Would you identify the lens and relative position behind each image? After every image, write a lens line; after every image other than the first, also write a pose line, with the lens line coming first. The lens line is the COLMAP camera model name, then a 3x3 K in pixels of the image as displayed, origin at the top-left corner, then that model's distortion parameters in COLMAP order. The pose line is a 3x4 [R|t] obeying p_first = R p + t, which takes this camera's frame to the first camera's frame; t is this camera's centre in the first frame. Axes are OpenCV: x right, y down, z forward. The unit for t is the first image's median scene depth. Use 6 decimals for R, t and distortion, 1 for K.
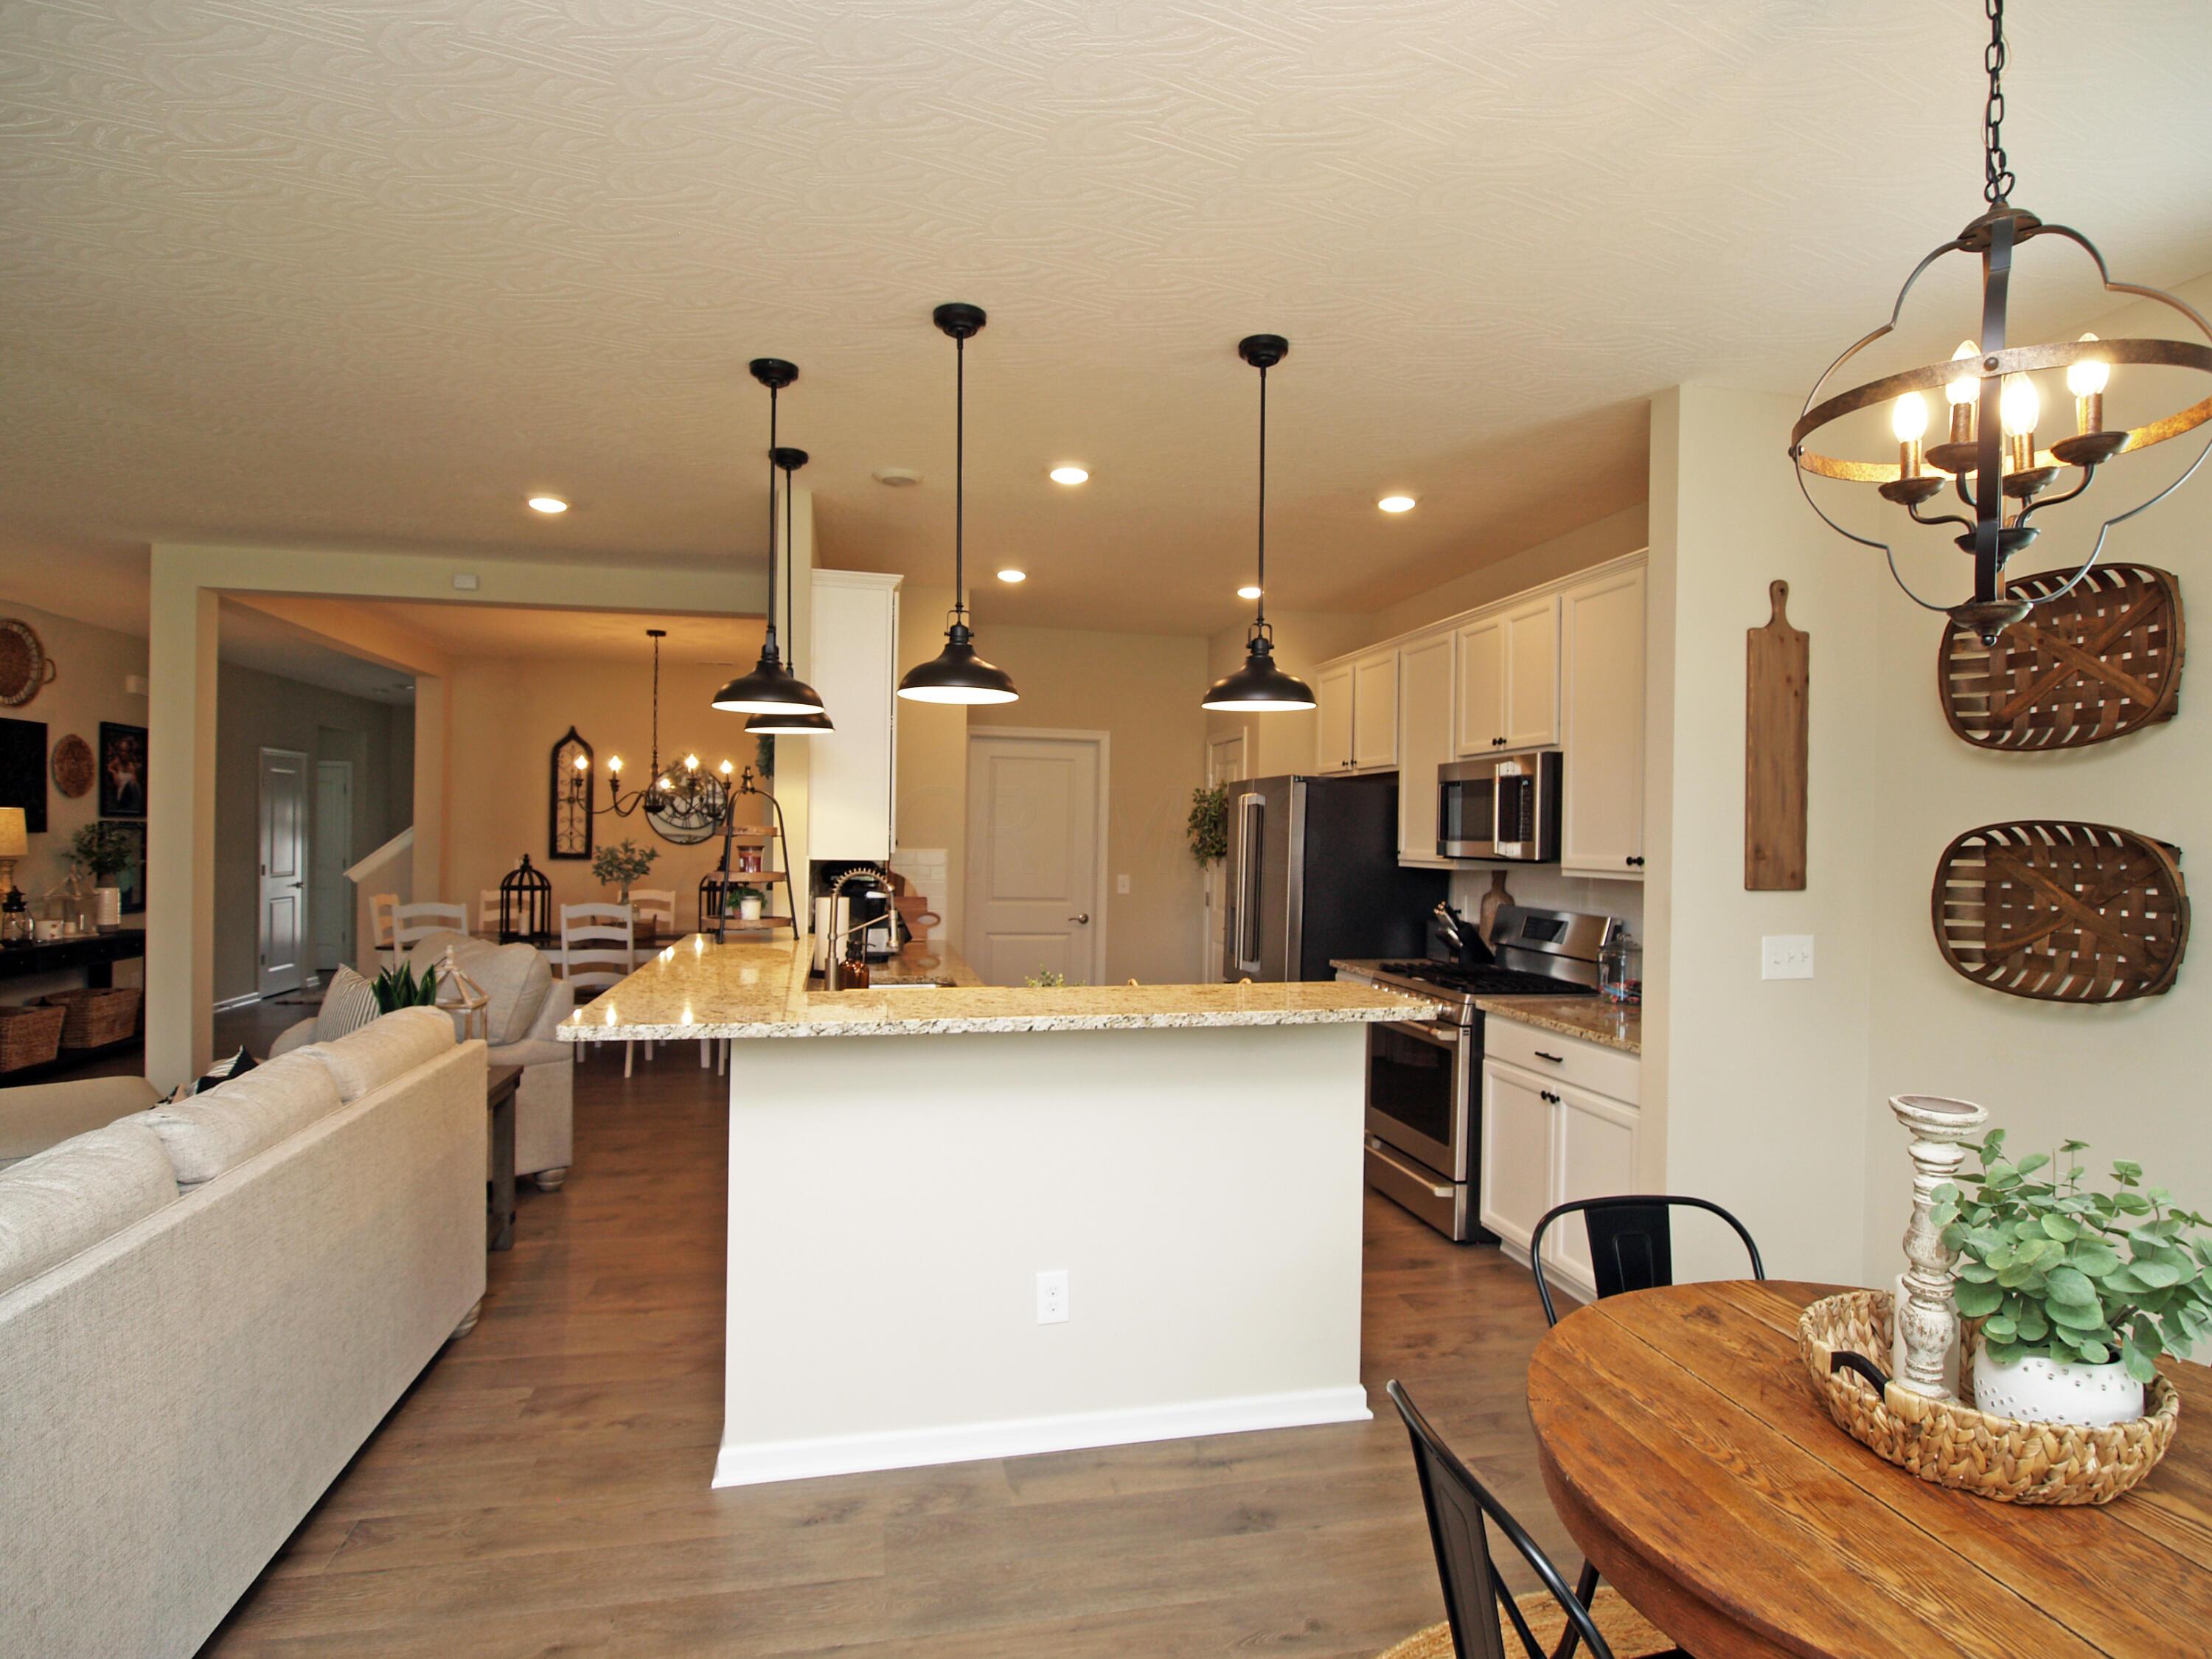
lens RADIAL K [[1153.0, 0, 1096.3], [0, 1153.0, 829.3], [0, 0, 1]] dist [-0.014892, -0.001939]
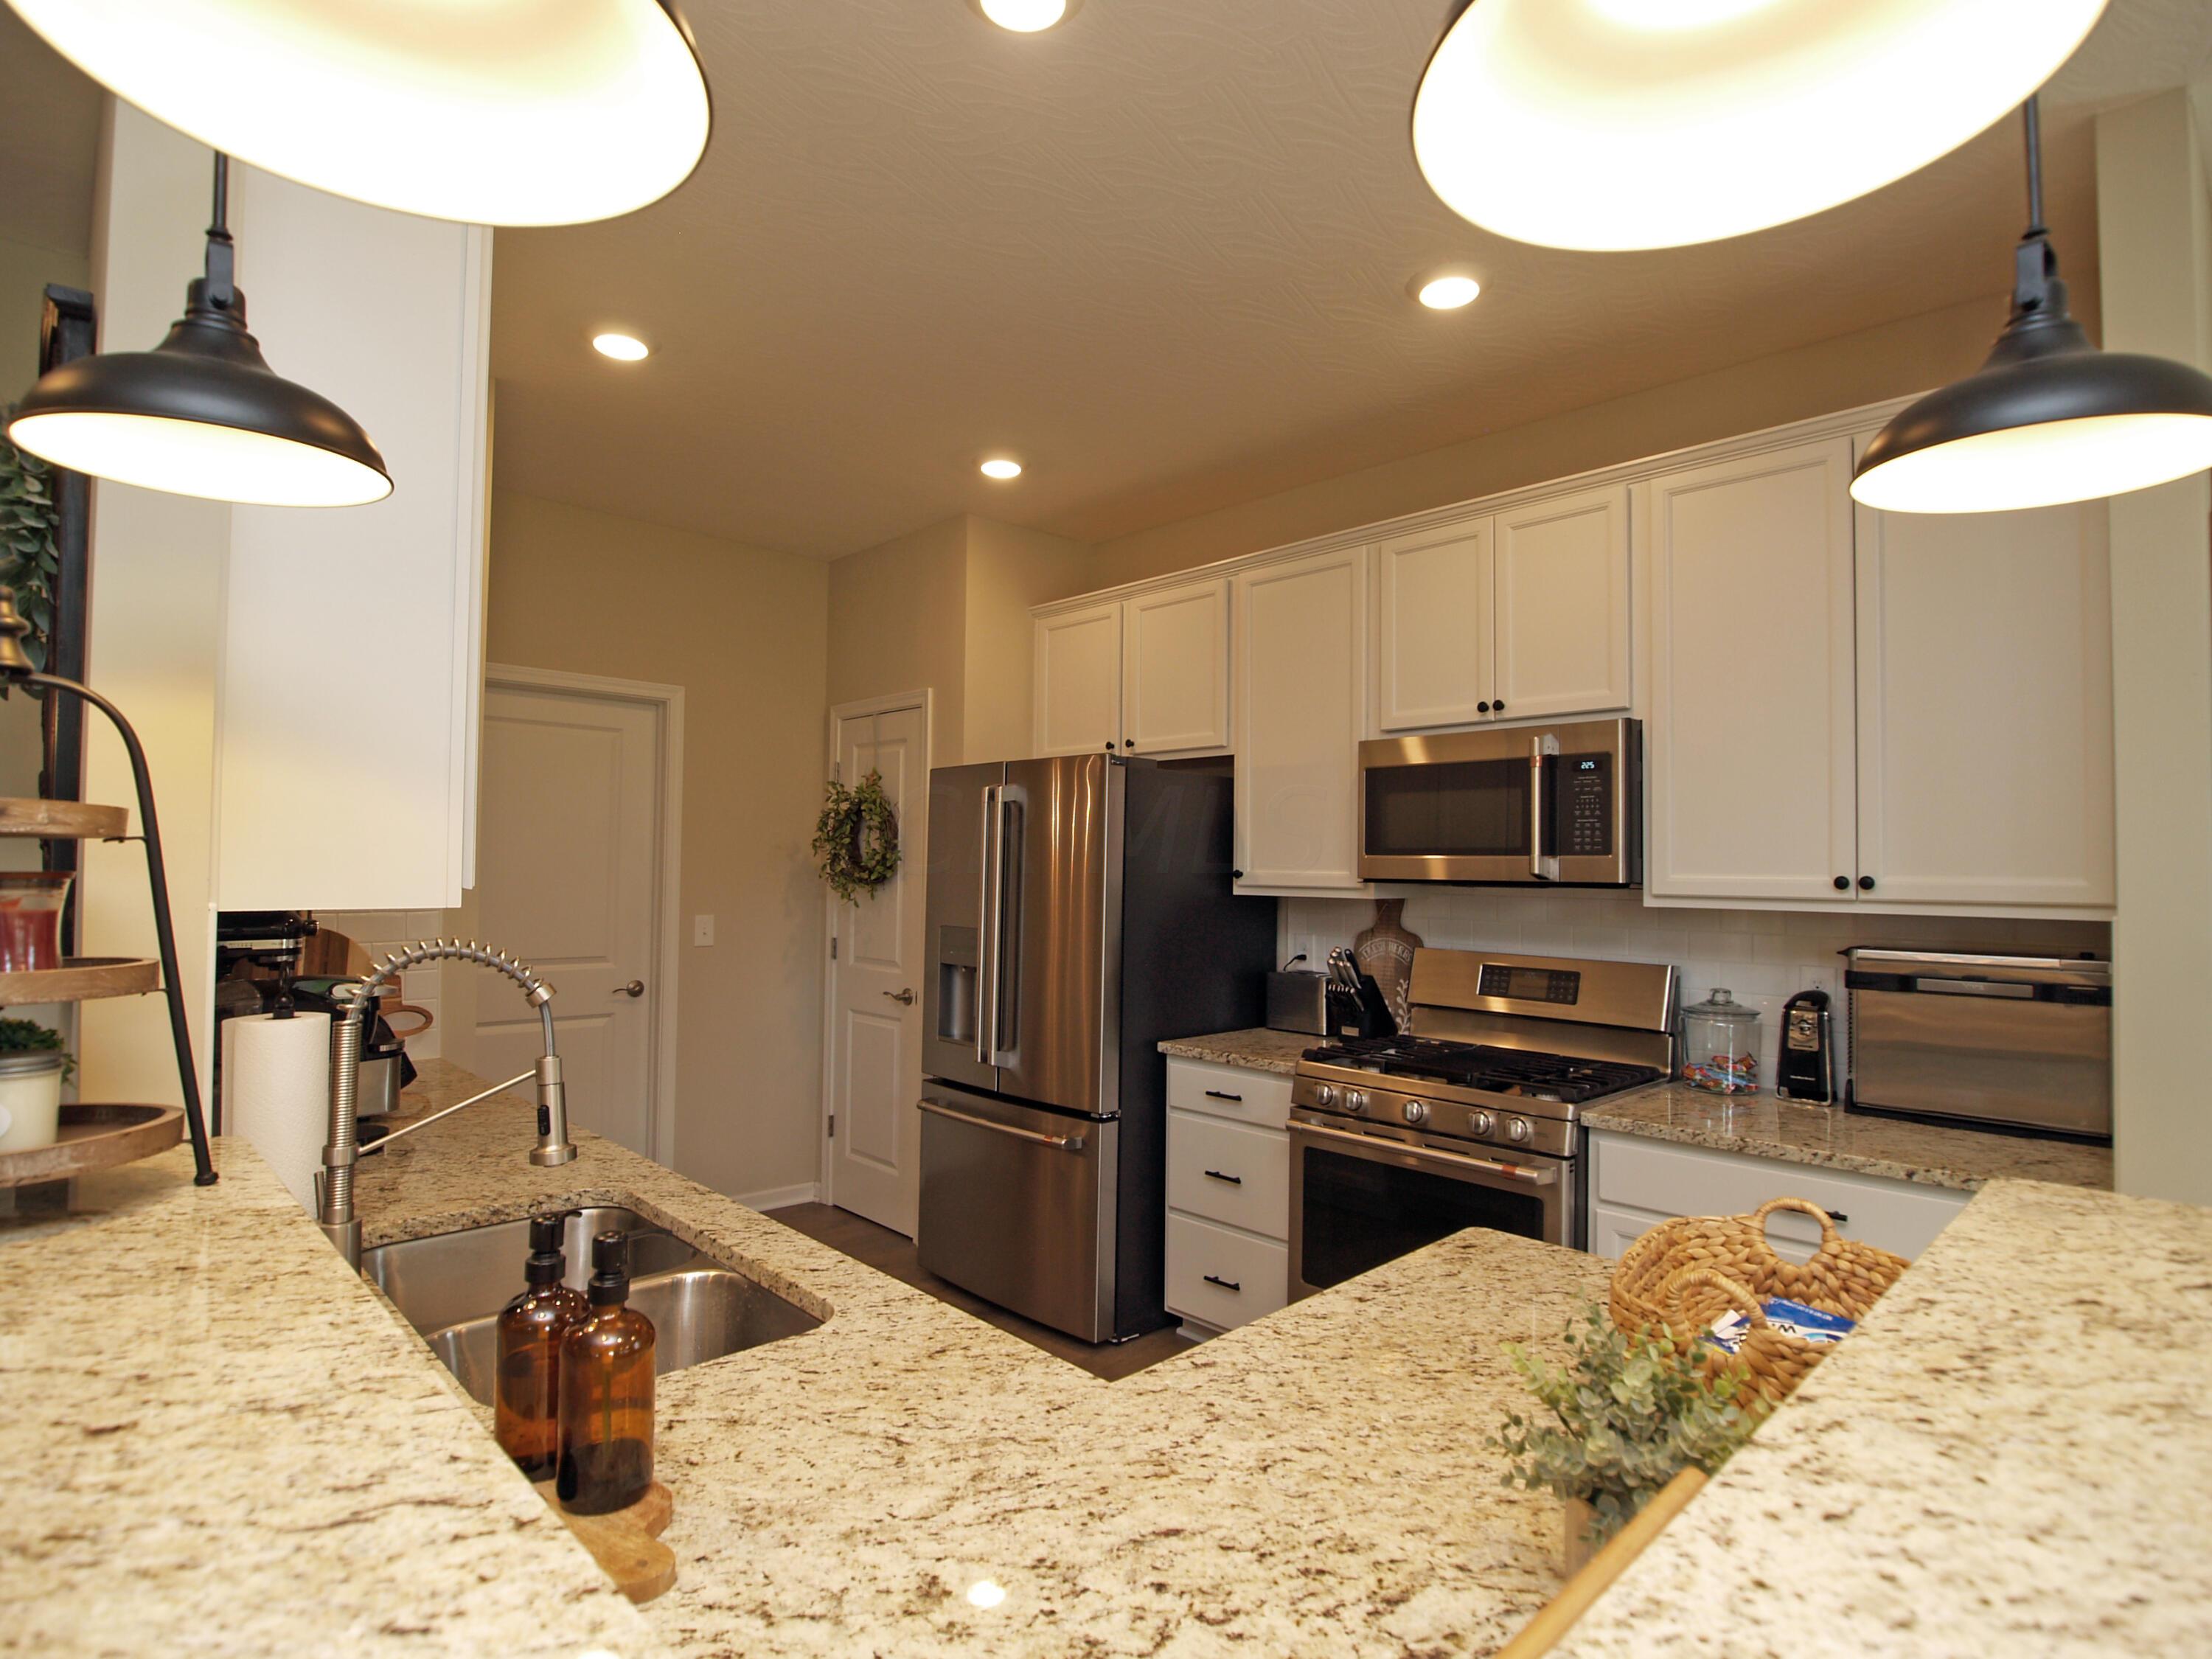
lens RADIAL K [[1153.0, 0, 1182.3], [0, 1153.0, 841.3], [0, 0, 1]] dist [-0.014892, -0.001939]
pose [[0.841307, 0.012777, 0.540406, -0.135023], [-0.004458, 0.999851, -0.016700, 0.011689], [-0.540539, 0.011640, 0.841238, 0.448109]]
